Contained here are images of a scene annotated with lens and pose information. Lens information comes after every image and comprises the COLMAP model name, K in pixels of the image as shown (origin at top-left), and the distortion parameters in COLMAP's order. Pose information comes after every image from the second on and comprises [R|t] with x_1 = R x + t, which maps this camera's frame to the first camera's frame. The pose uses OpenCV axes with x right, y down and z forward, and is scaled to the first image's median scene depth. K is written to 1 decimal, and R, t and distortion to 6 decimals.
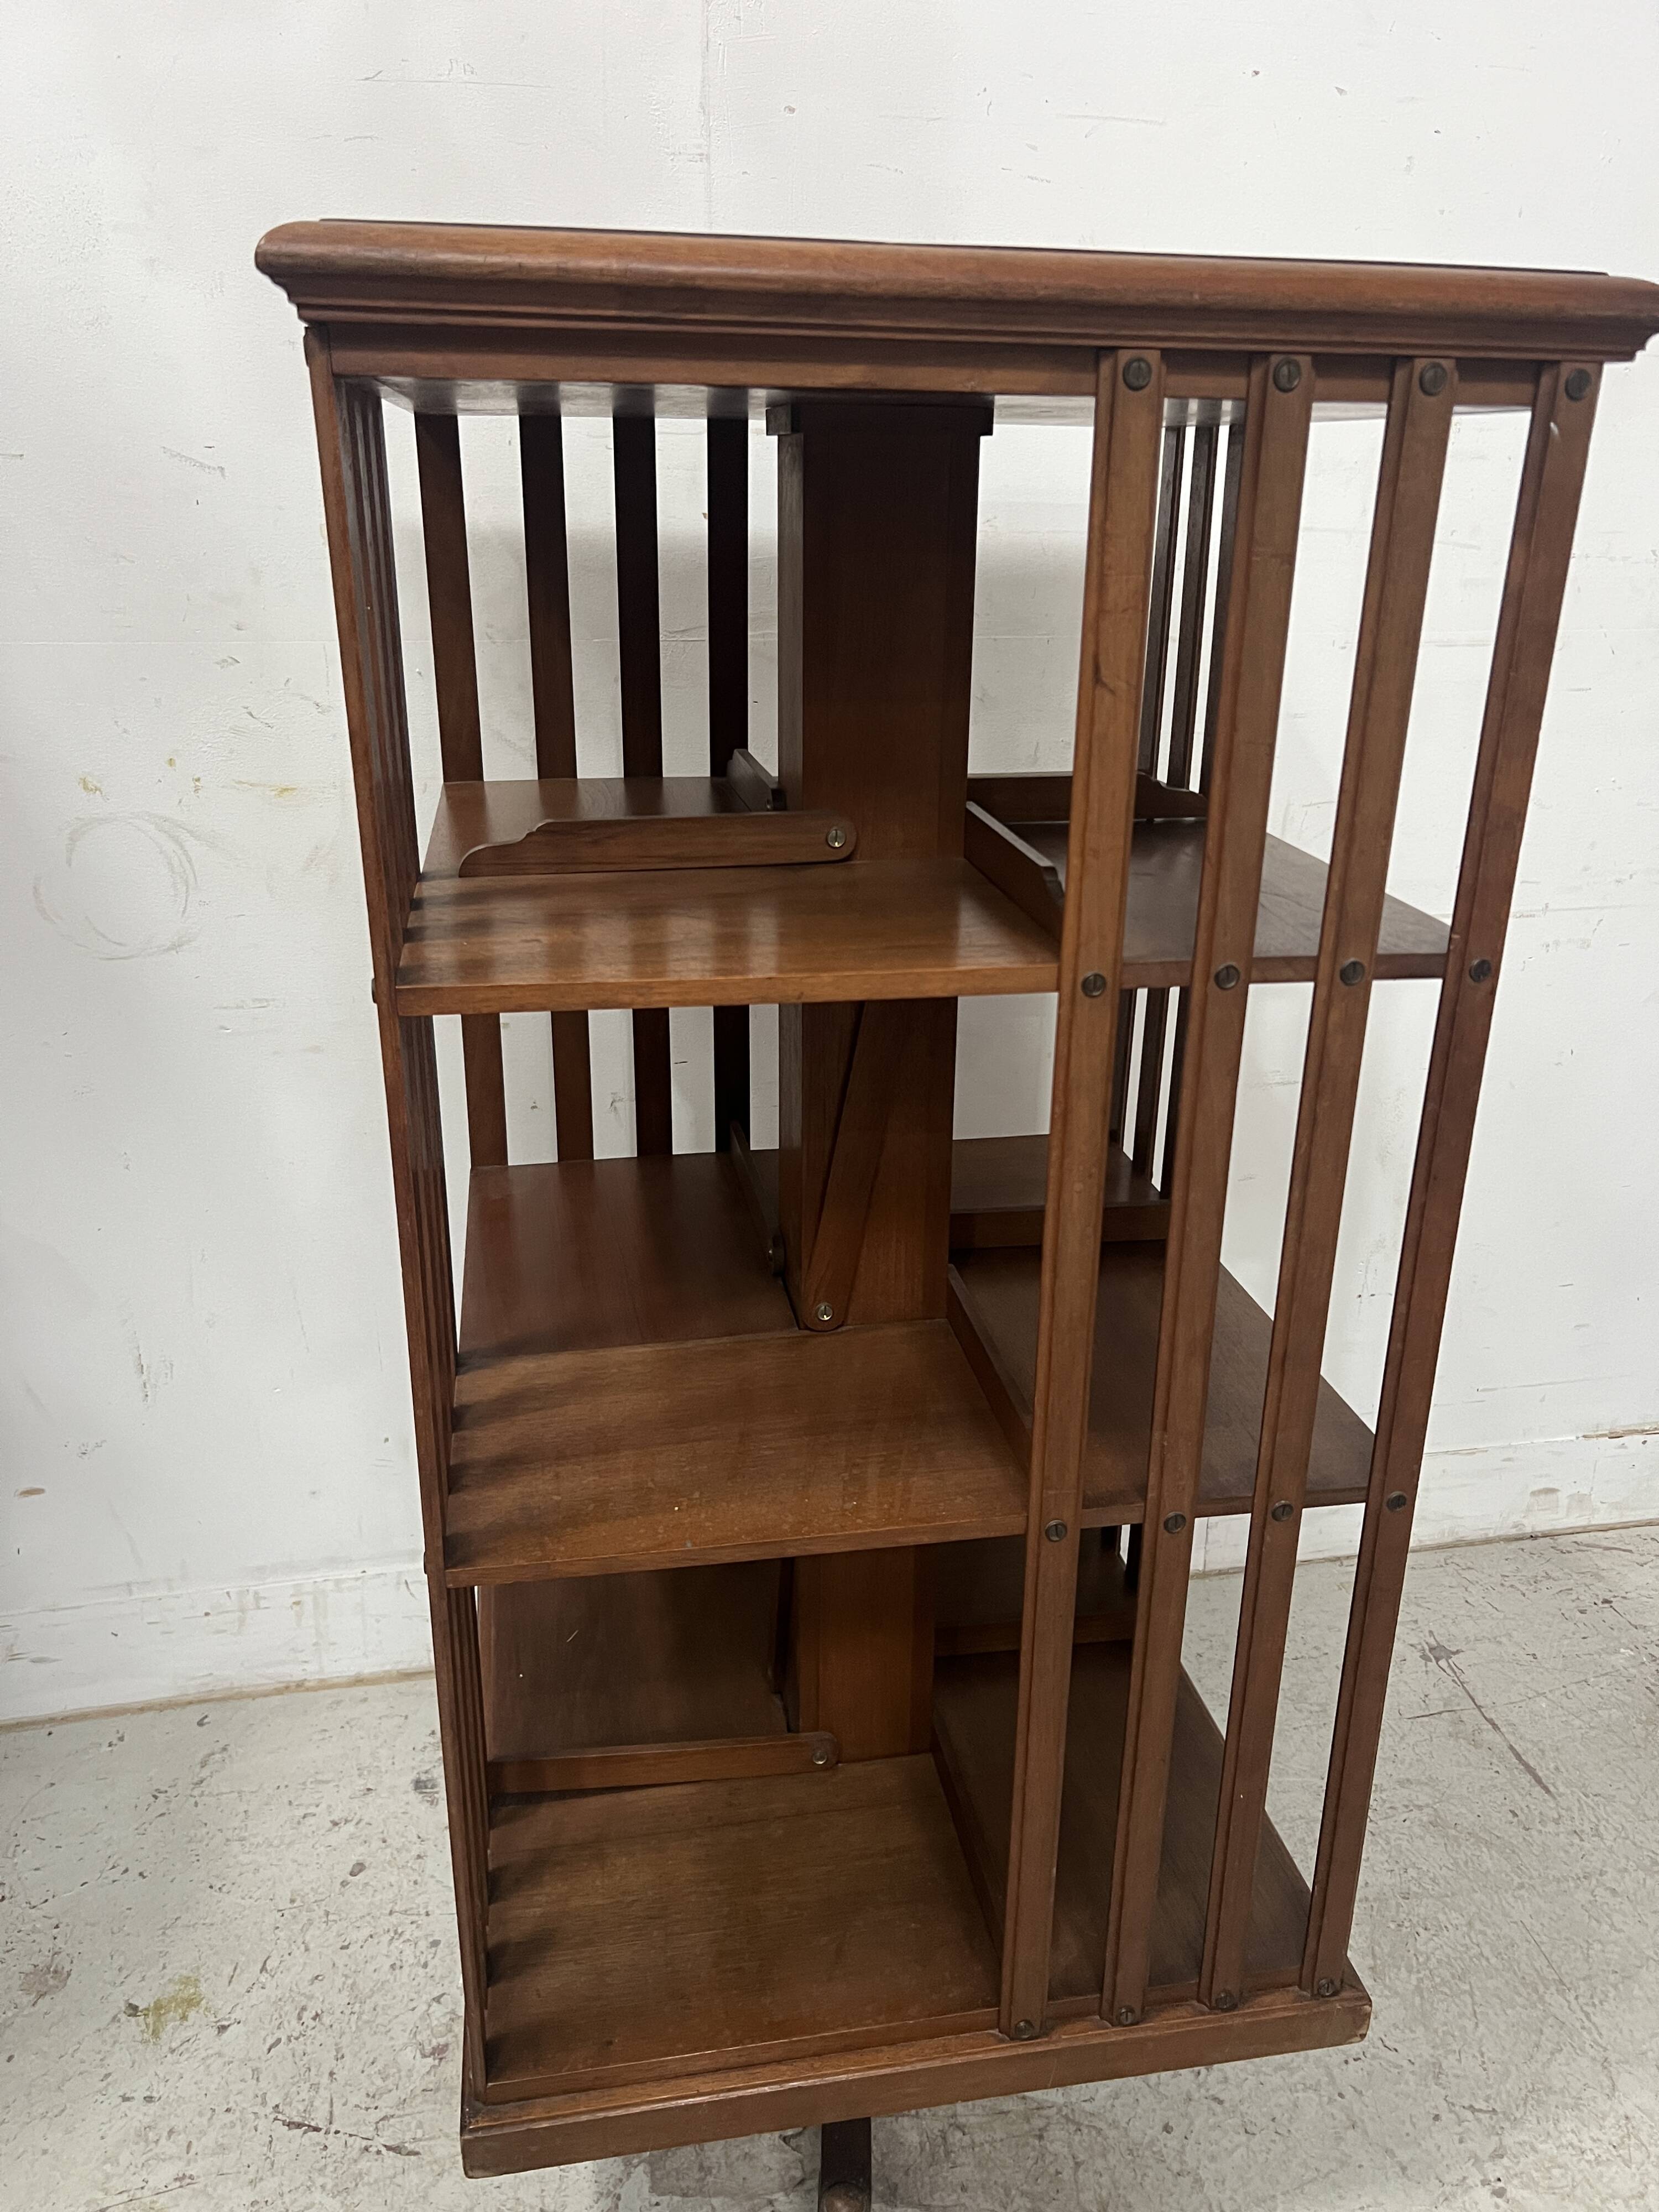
lens RADIAL K [[1662.0, 0, 832.4], [0, 1662.0, 1104.7], [0, 0, 1]] dist [0.051963, -0.065143]
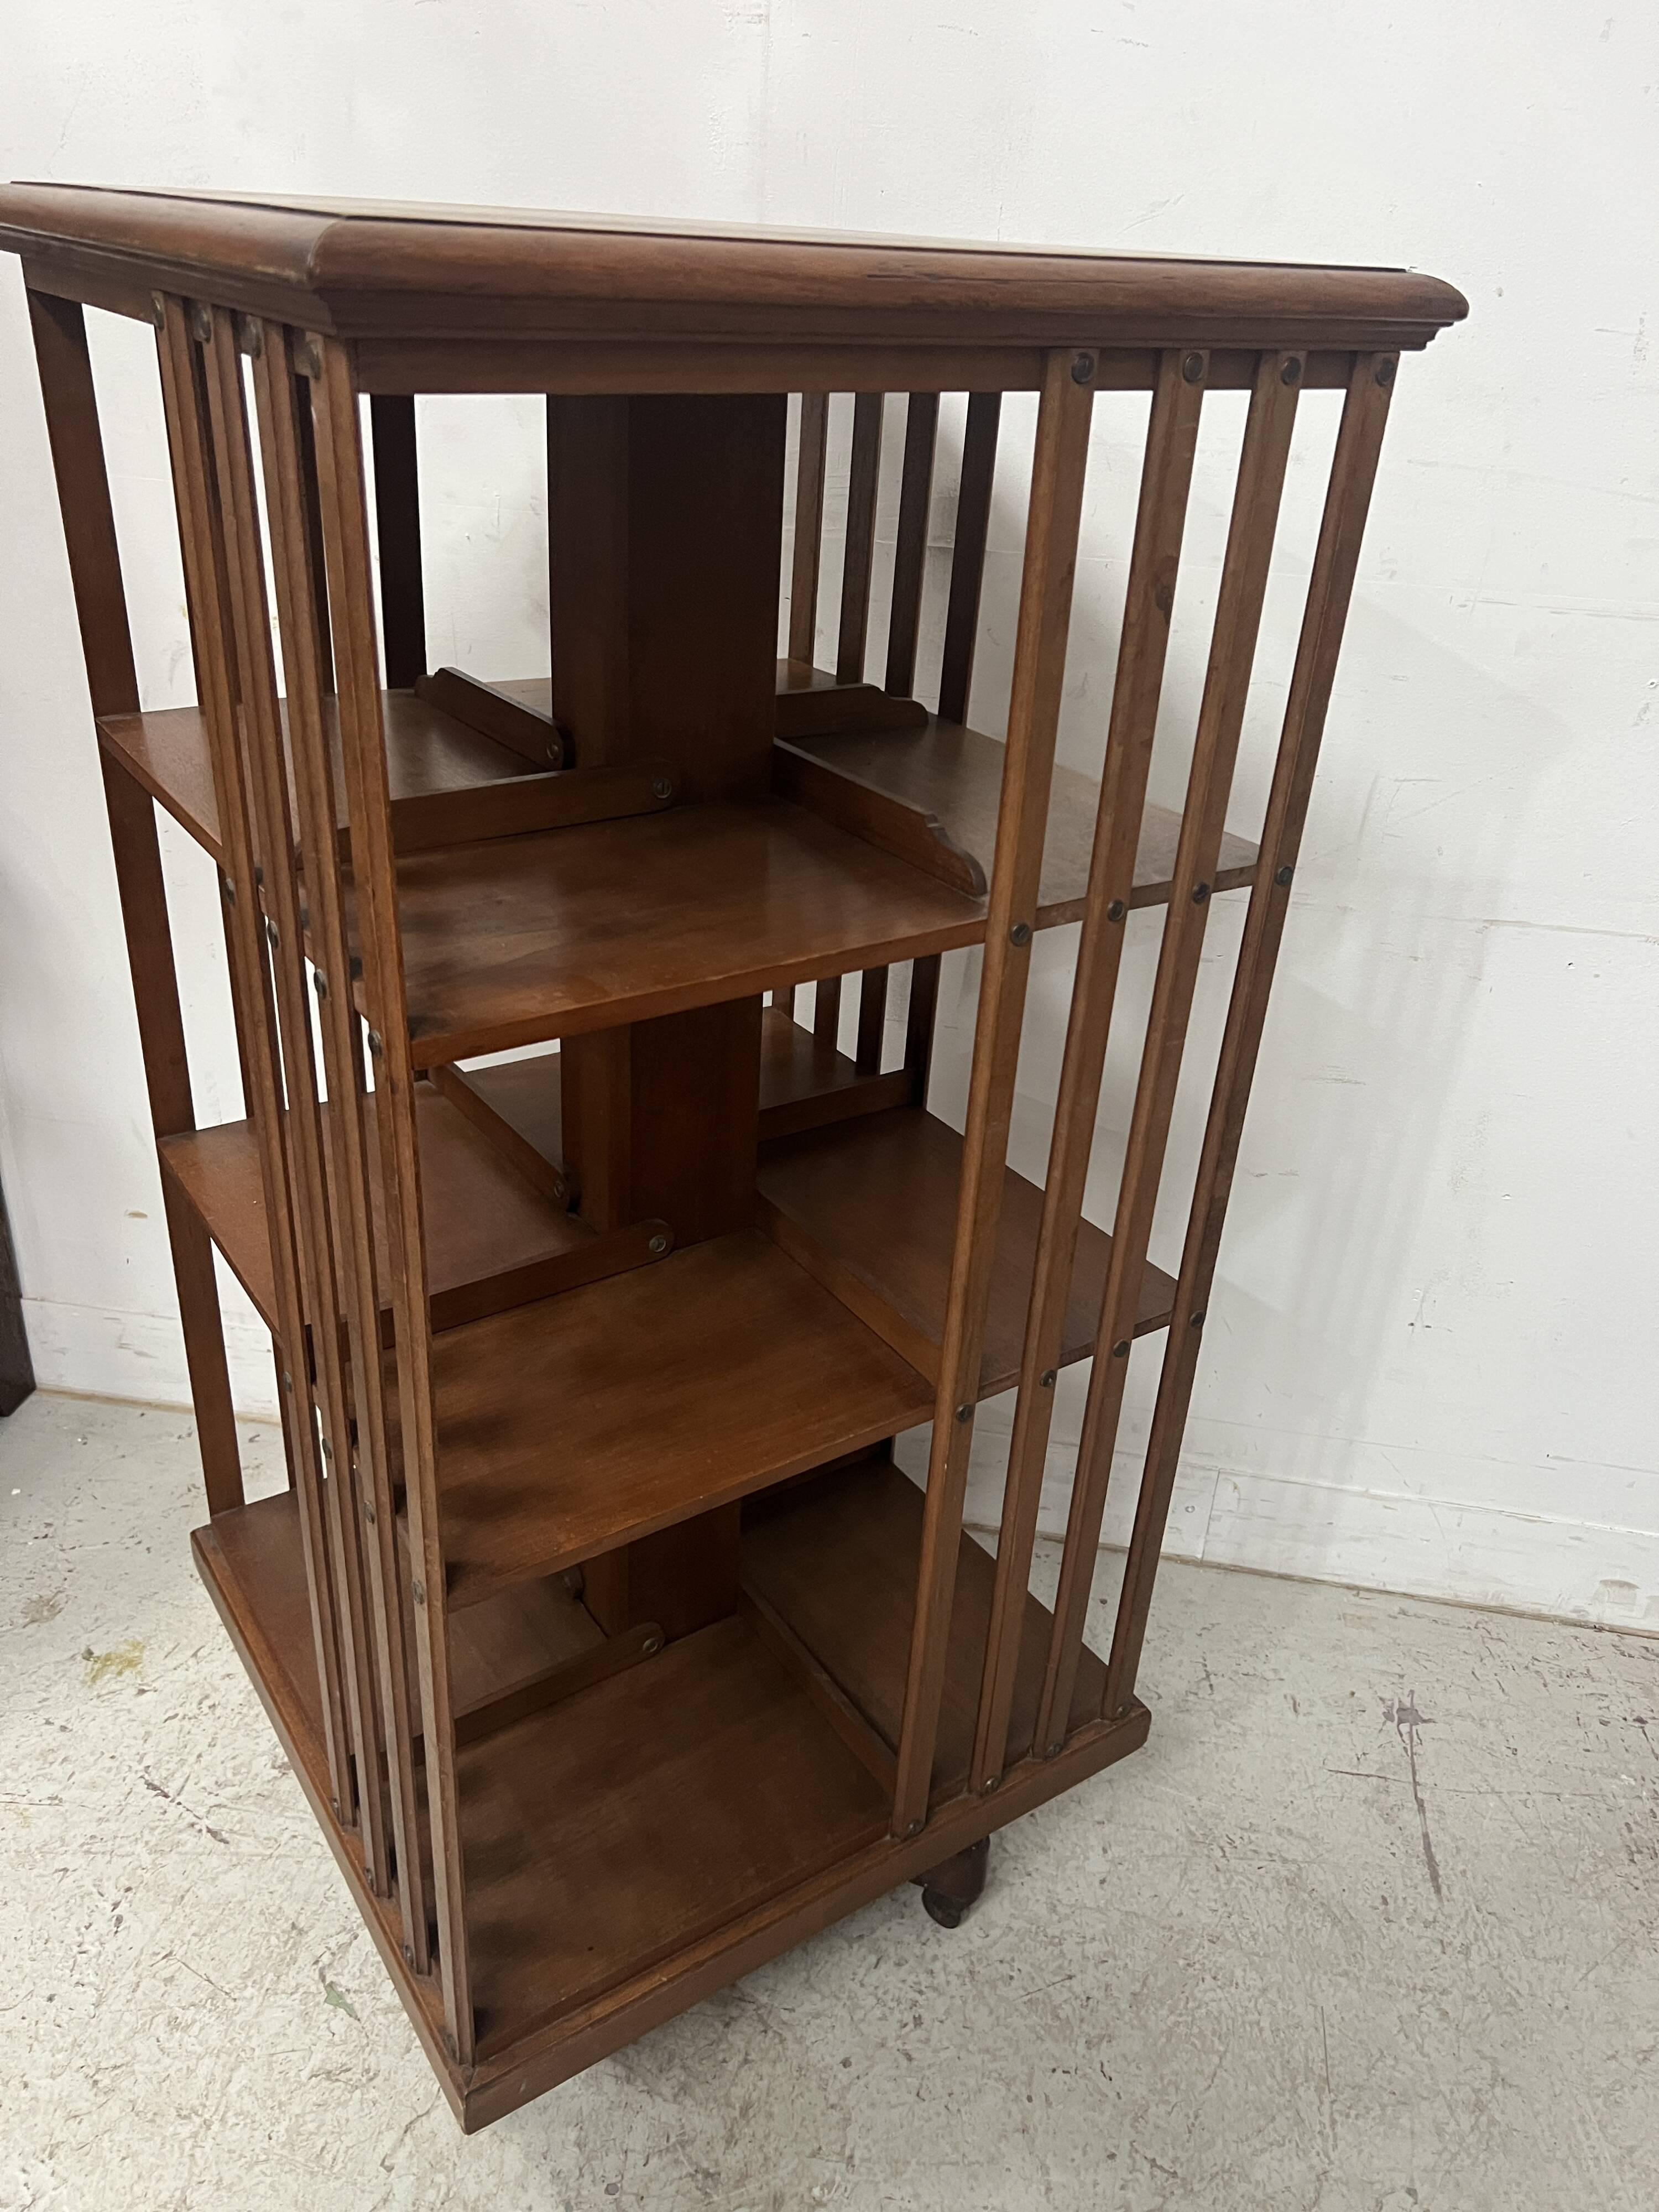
lens RADIAL K [[1662.0, 0, 807.7], [0, 1662.0, 1109.6], [0, 0, 1]] dist [0.051963, -0.065143]
pose [[0.932538, 0.201144, -0.299855, 0.357233], [-0.167584, 0.976708, 0.134002, -0.091905], [0.319825, -0.074711, 0.944527, 0.062300]]
